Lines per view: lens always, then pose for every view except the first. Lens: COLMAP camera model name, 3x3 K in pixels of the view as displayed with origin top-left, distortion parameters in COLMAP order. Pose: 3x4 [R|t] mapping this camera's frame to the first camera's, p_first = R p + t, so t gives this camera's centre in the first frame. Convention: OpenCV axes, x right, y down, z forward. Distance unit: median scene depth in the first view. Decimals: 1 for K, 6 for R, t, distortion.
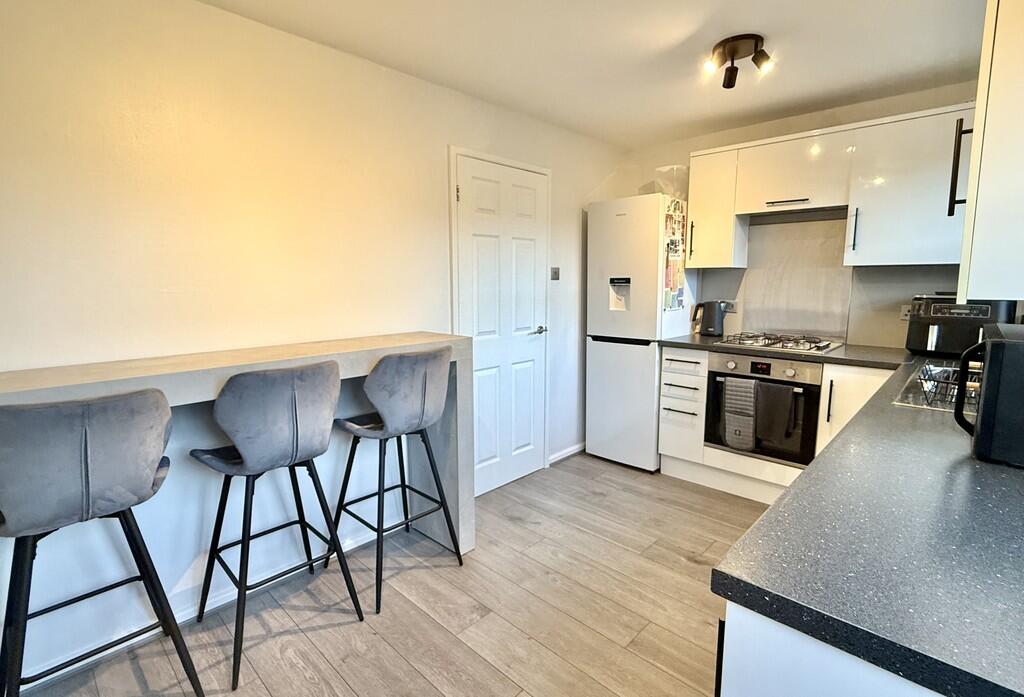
lens RADIAL K [[482.2, 0, 508.3], [0, 482.2, 345.0], [0, 0, 1]] dist [-0.009172, -0.000317]
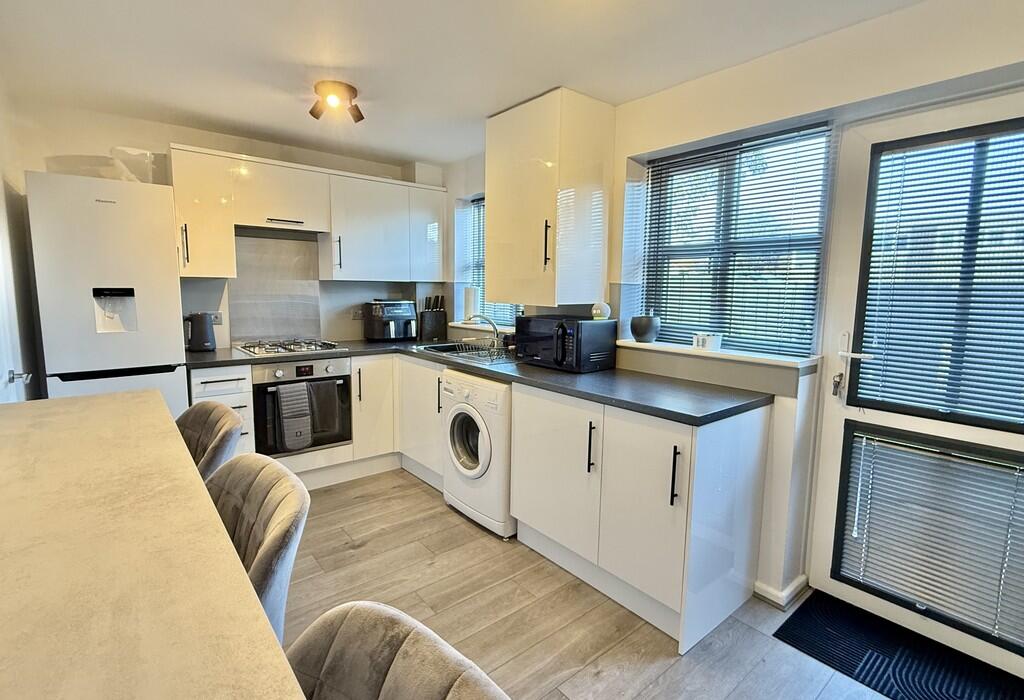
lens RADIAL K [[482.2, 0, 508.0], [0, 482.2, 347.3], [0, 0, 1]] dist [-0.009172, -0.000317]
pose [[0.115129, -0.117227, 0.986409, -0.472131], [0.122571, 0.987100, 0.103003, -0.057584], [-0.985759, 0.109047, 0.128012, 0.361851]]
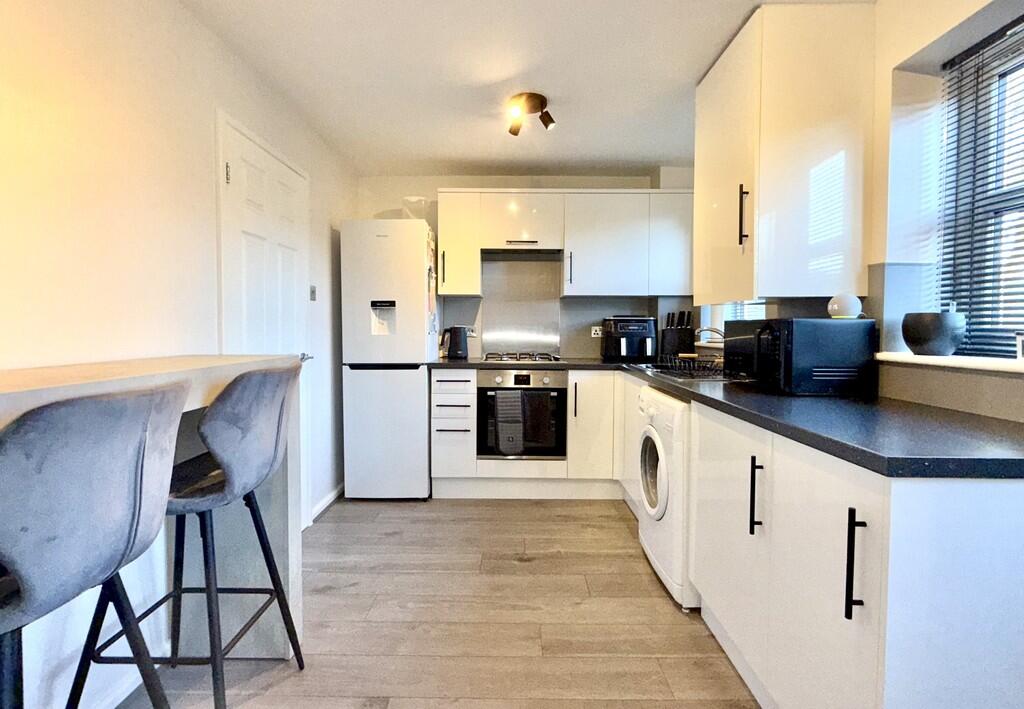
lens RADIAL K [[482.2, 0, 504.7], [0, 482.2, 345.4], [0, 0, 1]] dist [-0.009172, -0.000317]
pose [[0.728533, -0.017849, 0.684778, -0.276437], [0.086506, 0.994055, -0.066123, 0.036706], [-0.679526, 0.107410, 0.725746, 0.165754]]
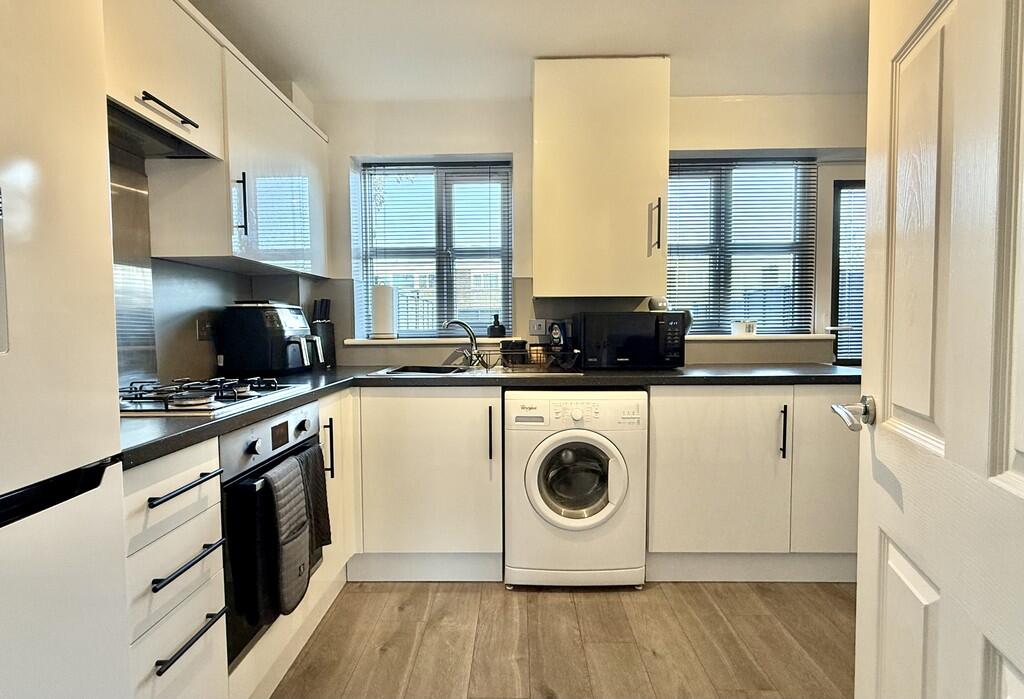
lens RADIAL K [[510.3, 0, 508.9], [0, 510.3, 349.2], [0, 0, 1]] dist [-0.005300, -0.000247]
pose [[-0.681686, -0.030276, 0.731018, -0.047898], [0.109160, 0.983752, 0.142537, -0.089450], [-0.723456, 0.176963, -0.667305, 1.088519]]
